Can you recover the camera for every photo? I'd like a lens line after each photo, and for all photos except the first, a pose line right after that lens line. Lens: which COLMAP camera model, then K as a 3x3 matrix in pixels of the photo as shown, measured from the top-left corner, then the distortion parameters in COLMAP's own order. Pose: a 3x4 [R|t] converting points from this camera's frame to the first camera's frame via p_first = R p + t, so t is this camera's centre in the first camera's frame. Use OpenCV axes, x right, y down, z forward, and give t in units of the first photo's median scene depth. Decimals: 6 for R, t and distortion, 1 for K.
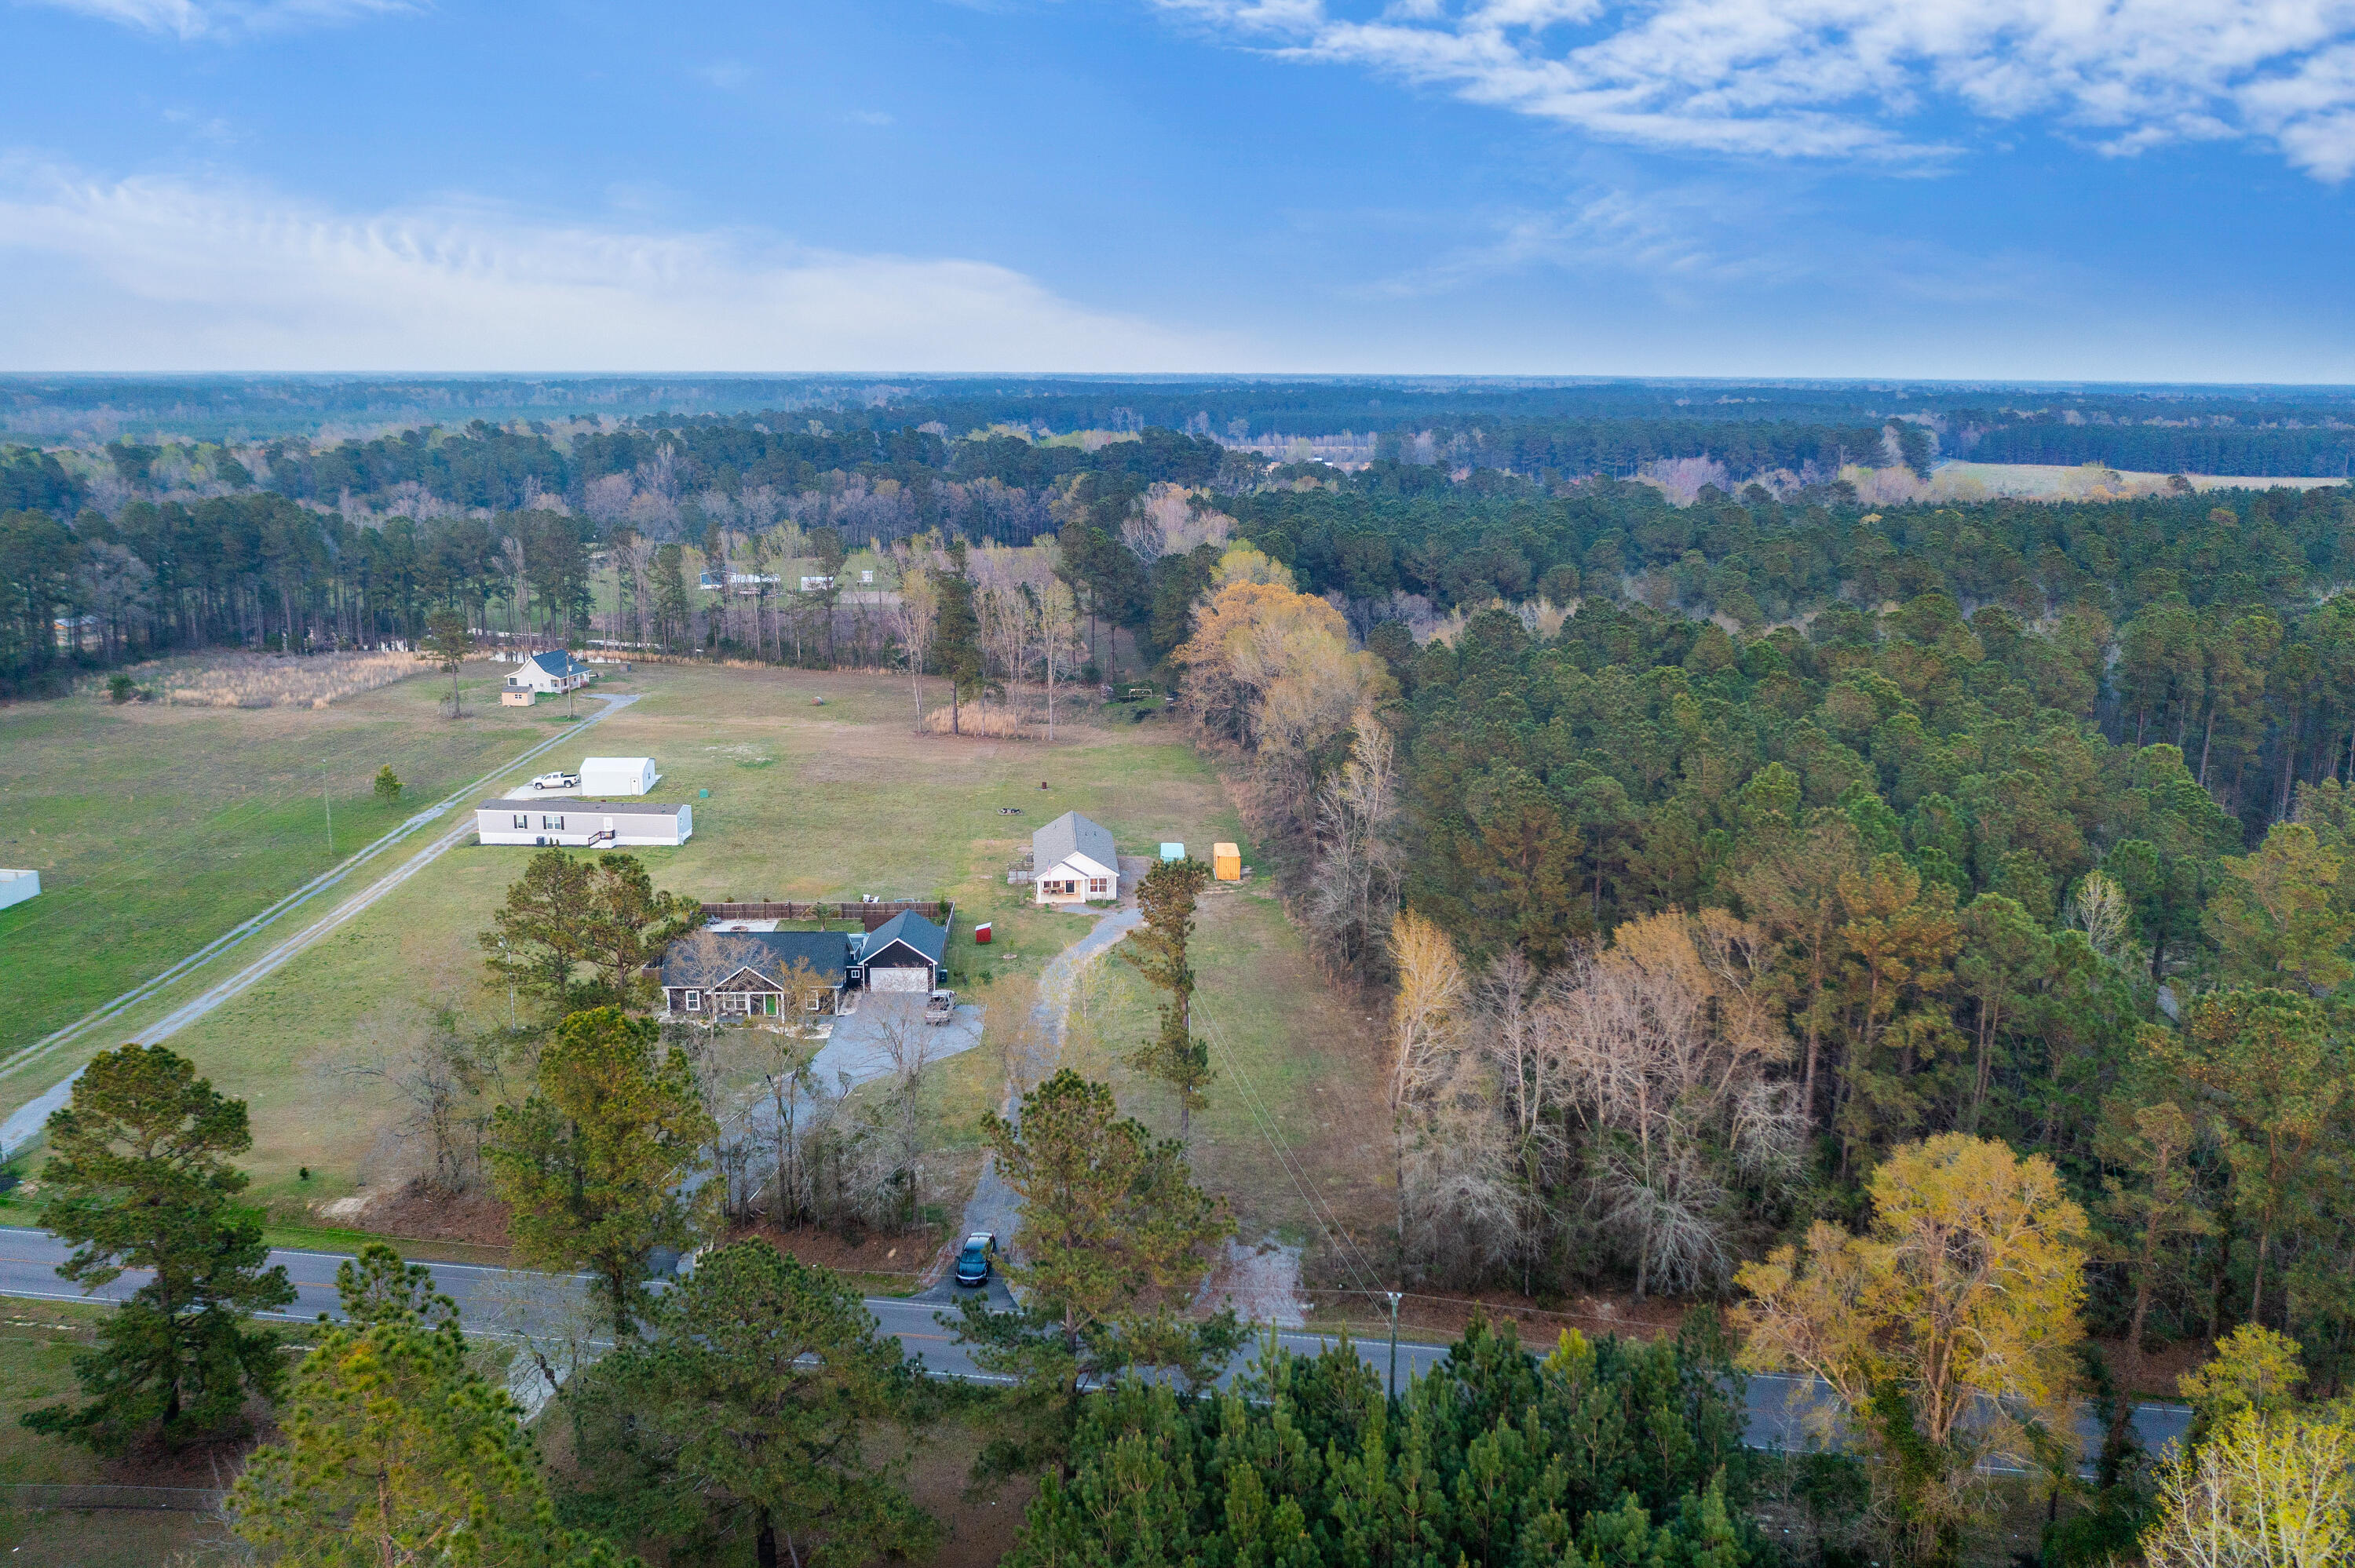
lens RADIAL K [[1941.9, 0, 1177.5], [0, 1941.9, 784.0], [0, 0, 1]] dist [-0.014168, 0.010407]
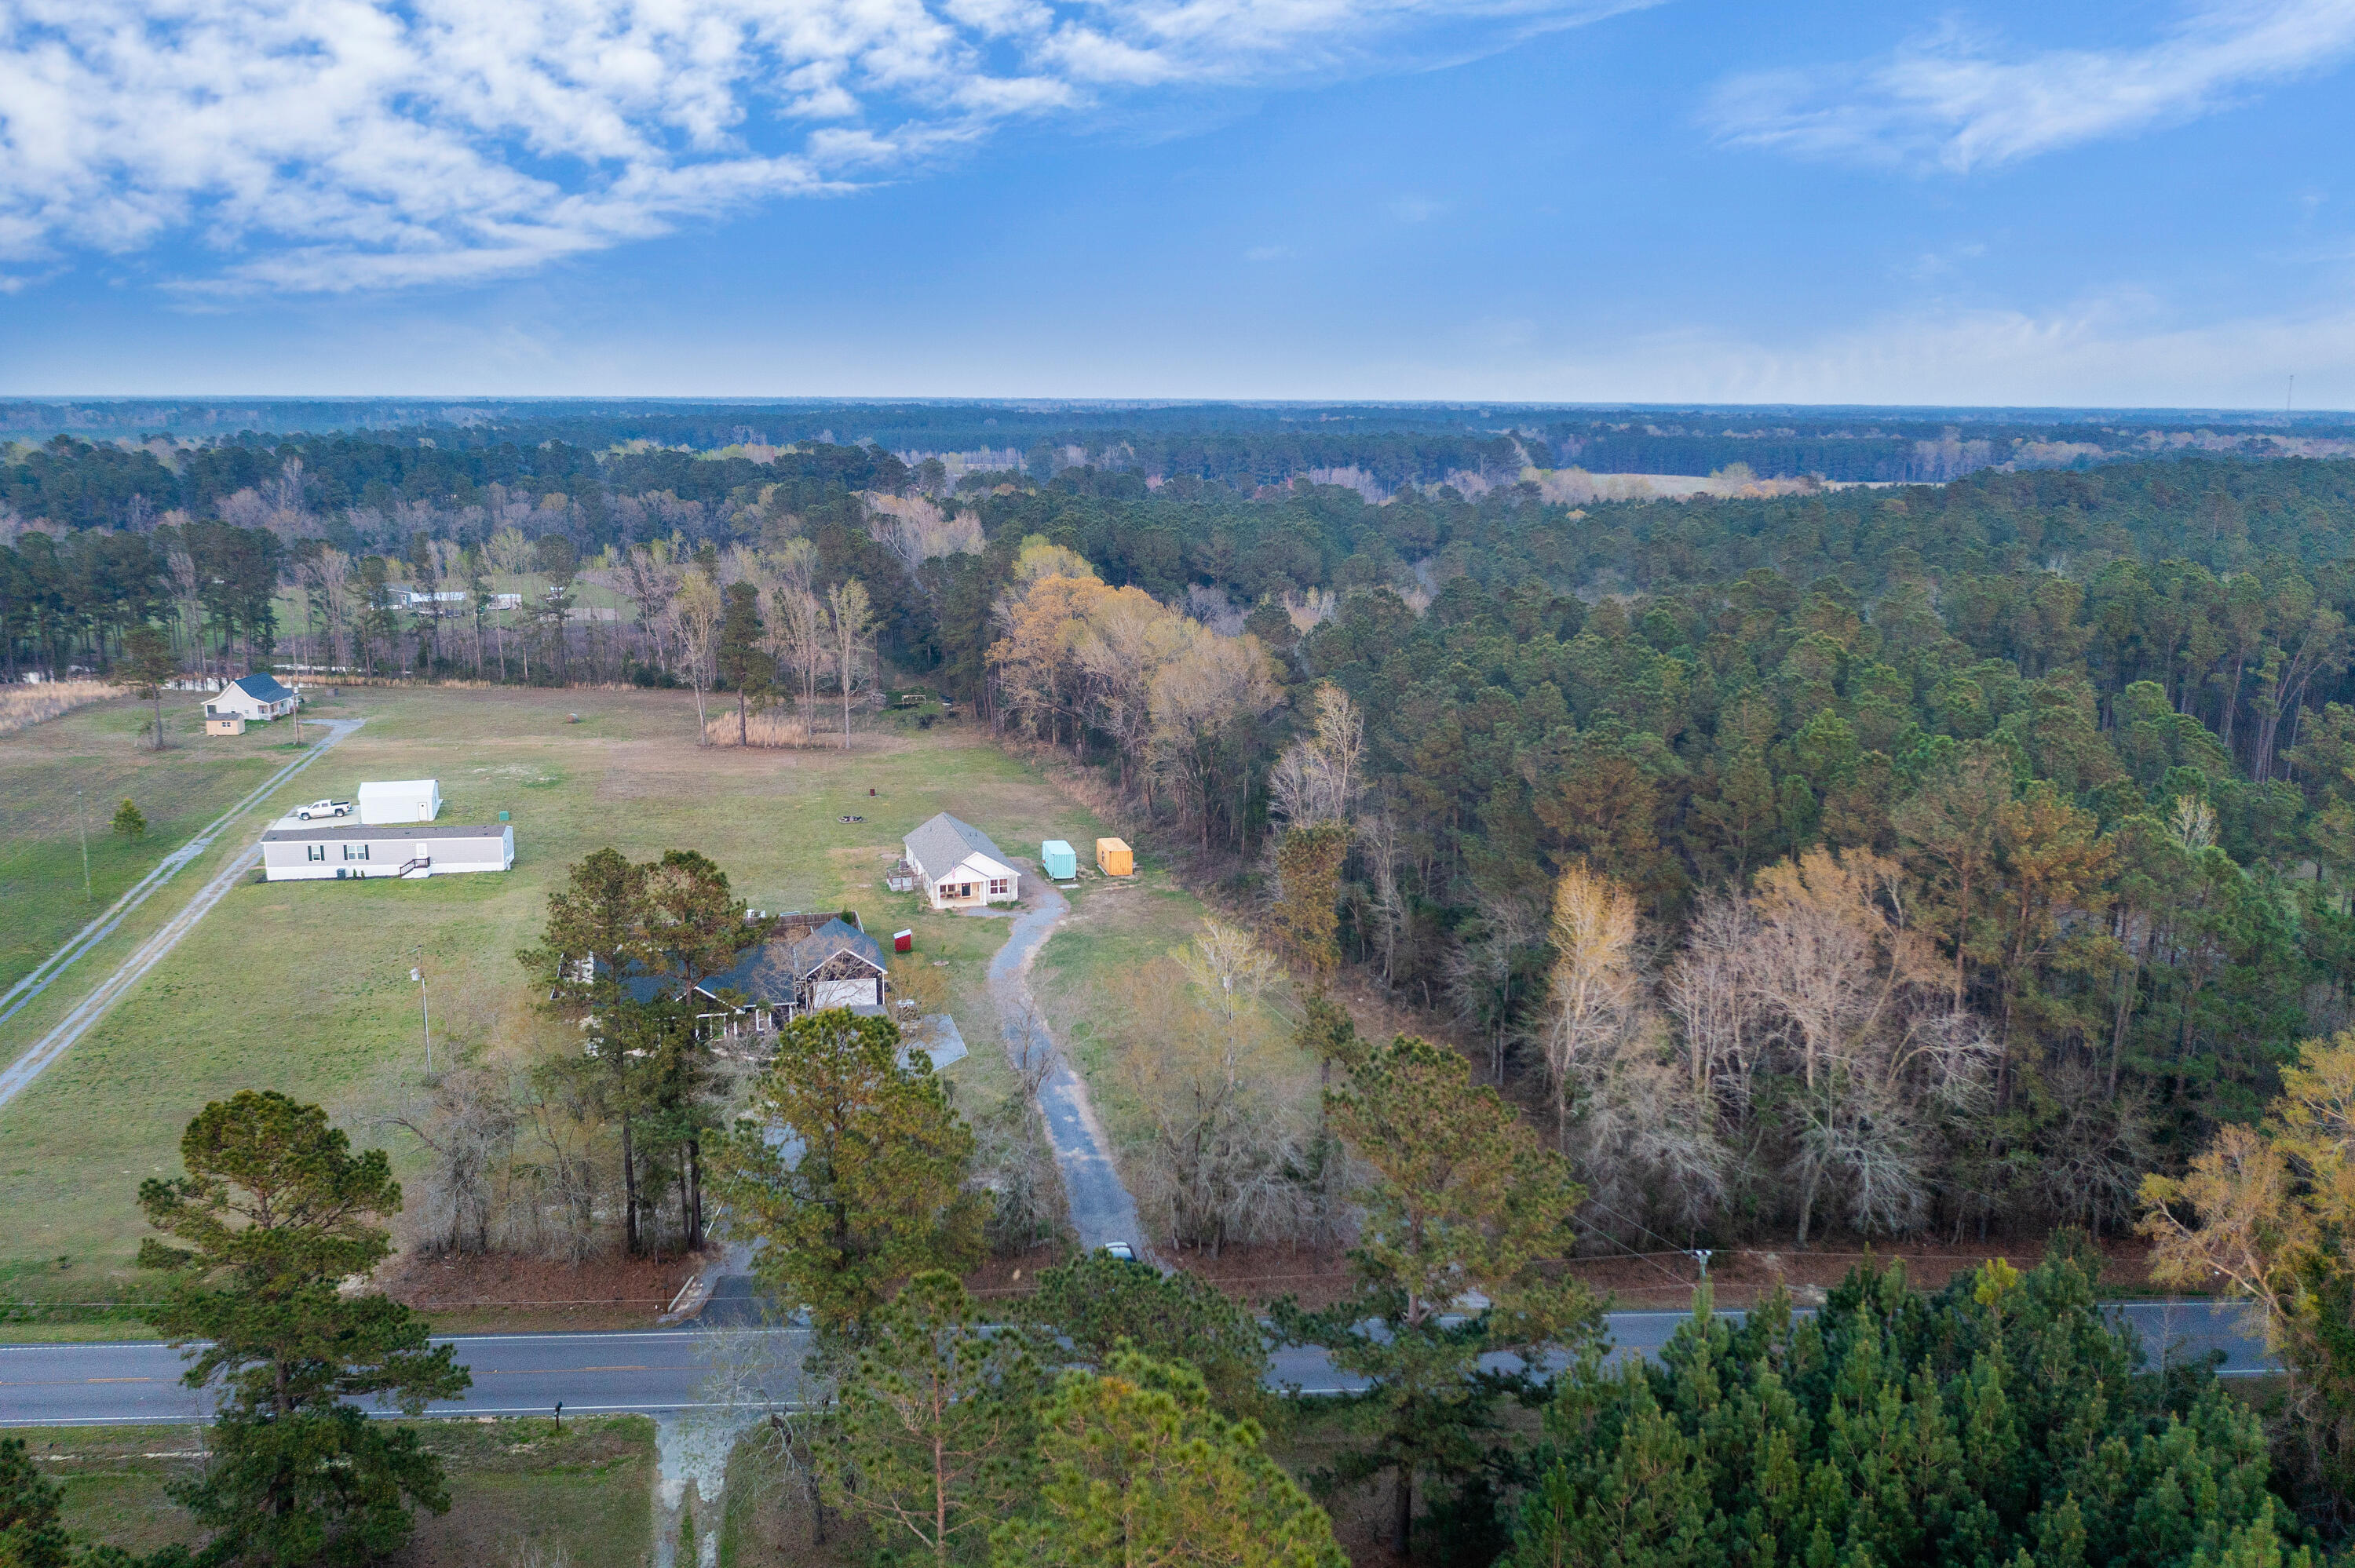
lens RADIAL K [[1941.9, 0, 1177.5], [0, 1941.9, 784.0], [0, 0, 1]] dist [-0.014168, 0.010407]
pose [[0.977916, -0.041640, 0.204809, -0.098154], [0.044128, 0.998997, -0.007594, 0.008816], [-0.204288, 0.016464, 0.978772, 0.035916]]
